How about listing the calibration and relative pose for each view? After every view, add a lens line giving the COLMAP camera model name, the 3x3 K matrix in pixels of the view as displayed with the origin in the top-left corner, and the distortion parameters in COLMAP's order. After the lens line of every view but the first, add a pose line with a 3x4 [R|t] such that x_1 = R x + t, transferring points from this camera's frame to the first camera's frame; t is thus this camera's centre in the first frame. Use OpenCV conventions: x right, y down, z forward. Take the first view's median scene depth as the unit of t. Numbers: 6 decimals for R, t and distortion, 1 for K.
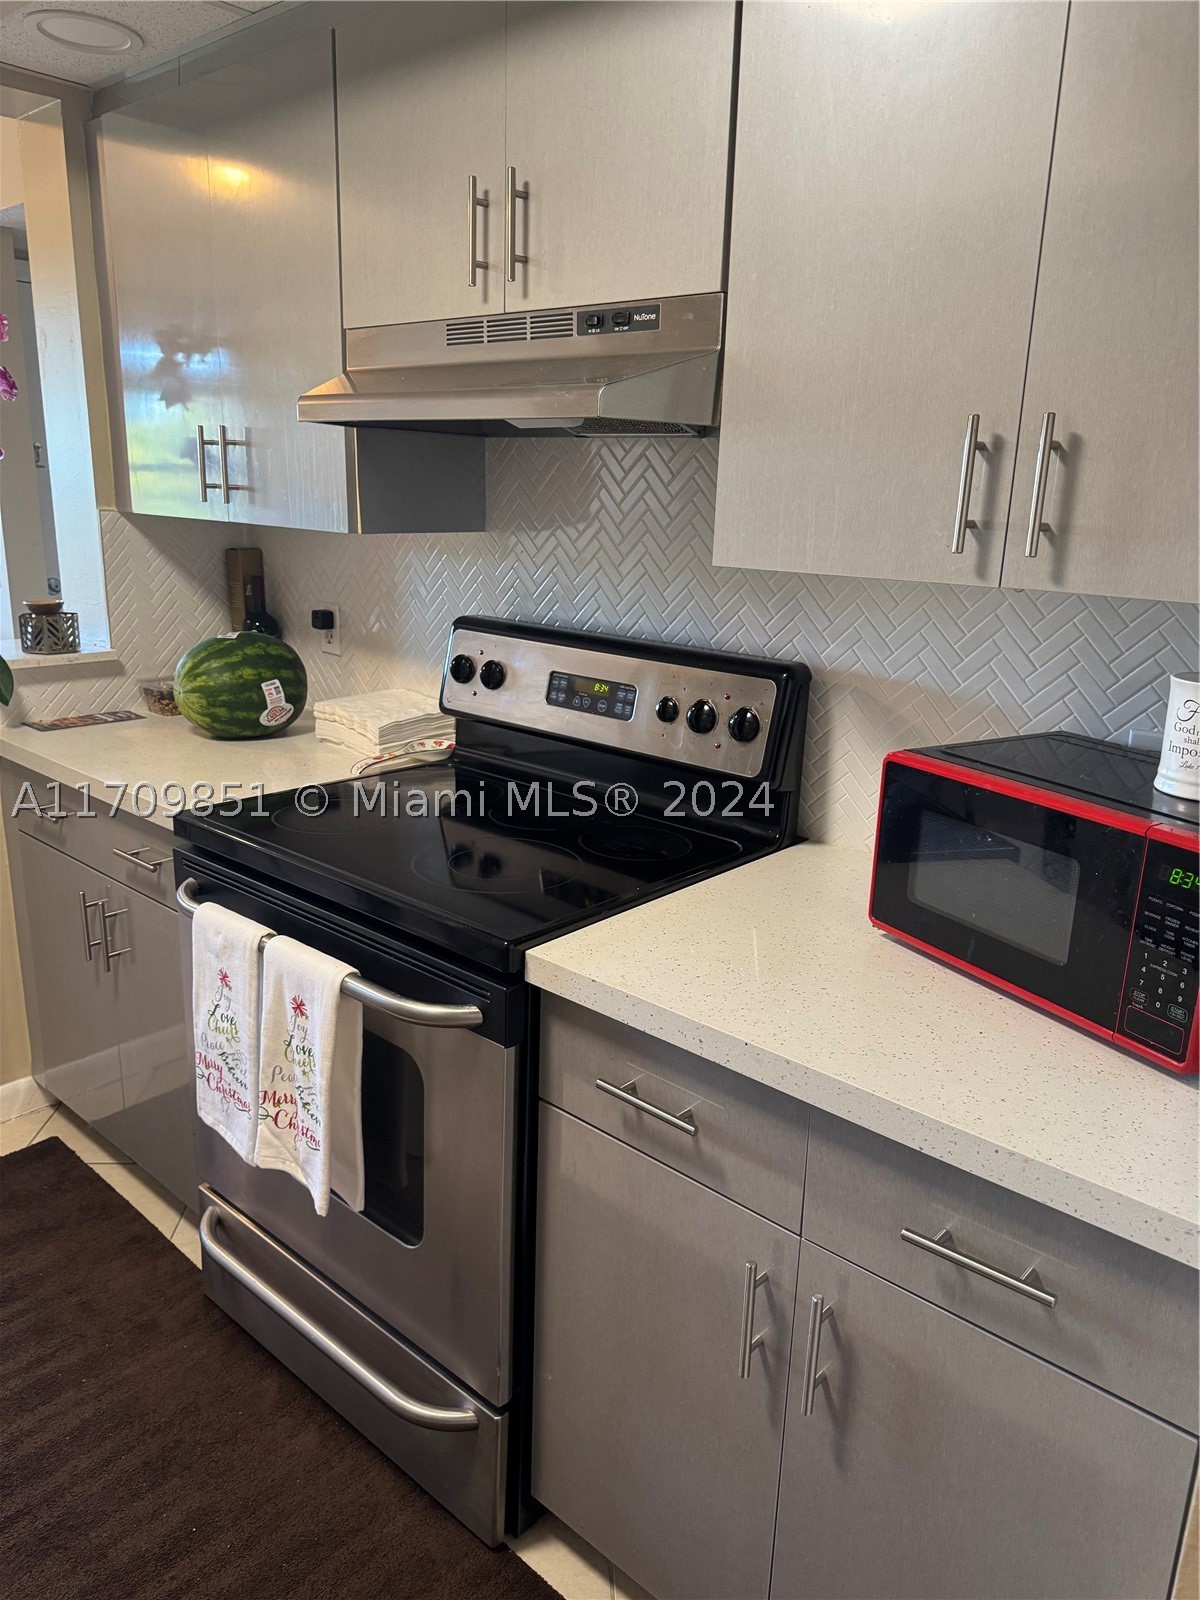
lens RADIAL K [[1190.0, 0, 600.0], [0, 1190.0, 800.0], [0, 0, 1]] dist [-0.001794, -0.000713]
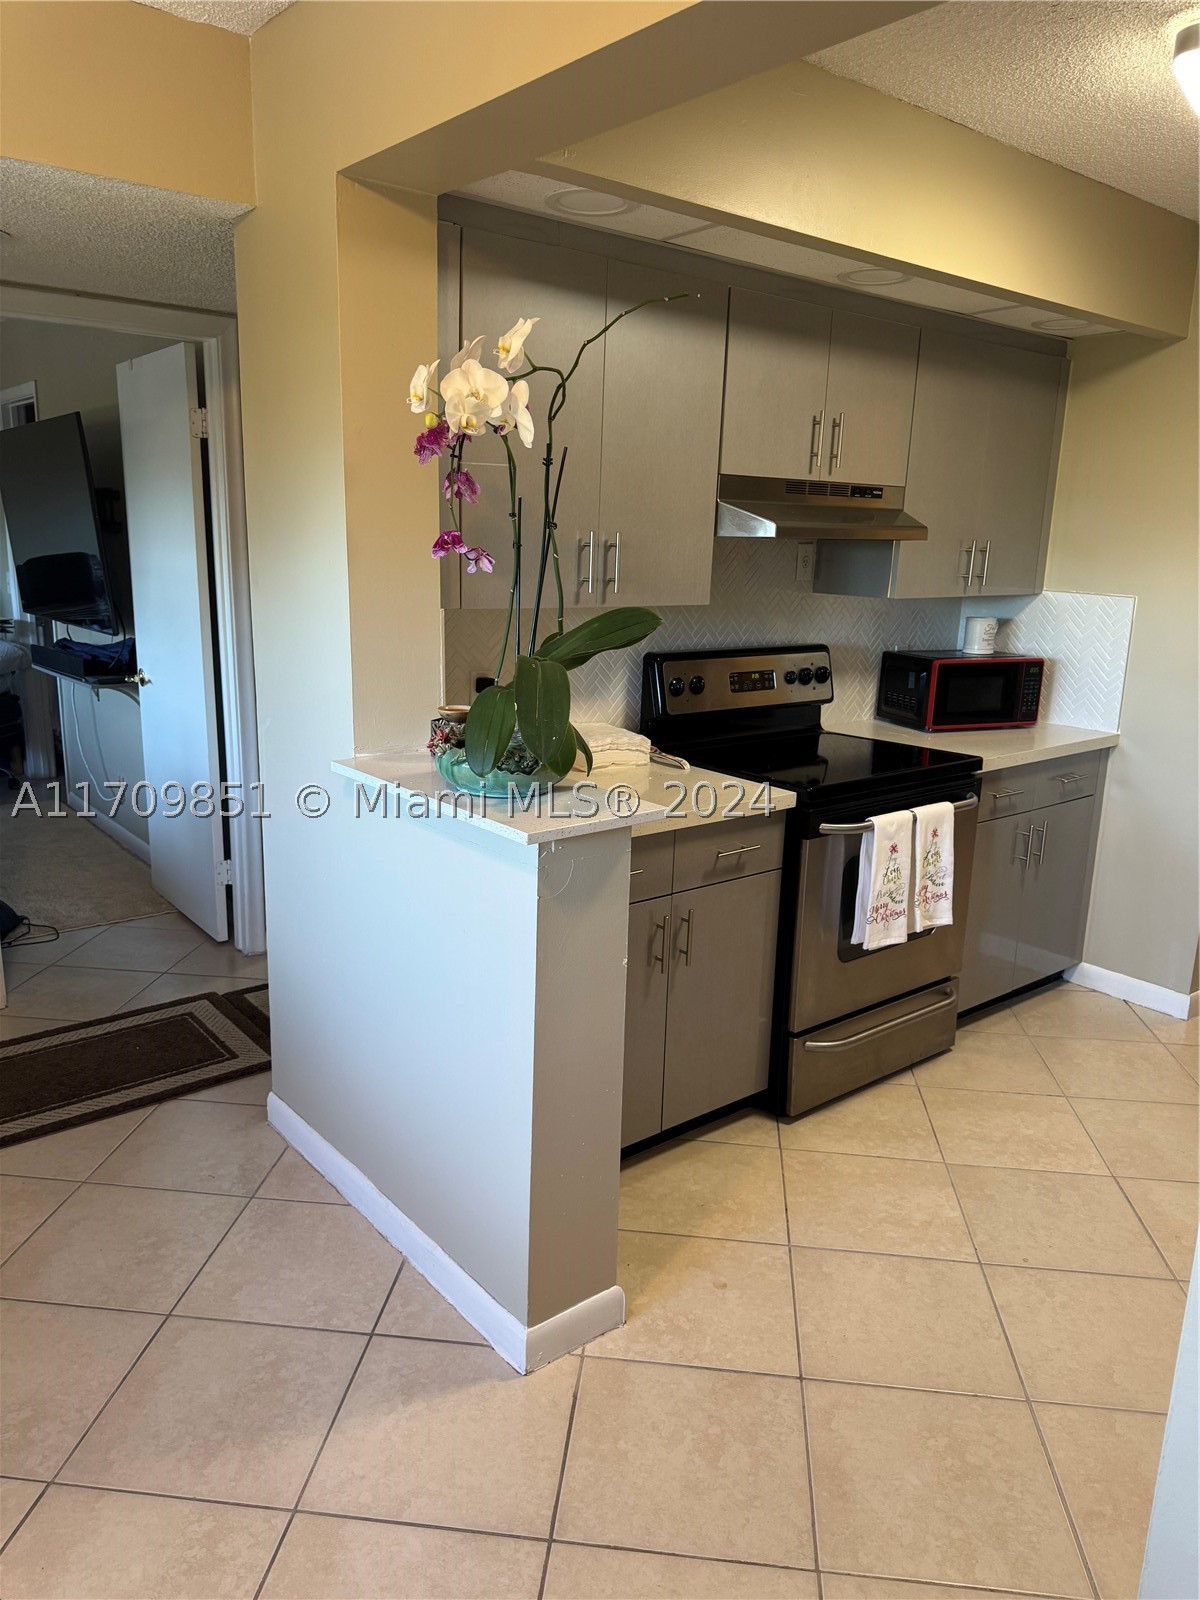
lens RADIAL K [[1112.2, 0, 600.0], [0, 1112.2, 800.0], [0, 0, 1]] dist [0.004449, 0.000453]
pose [[0.161359, -0.254342, 0.953558, -1.993355], [0.244256, 0.946451, 0.211114, -0.388234], [-0.956192, 0.198847, 0.214843, 1.057603]]
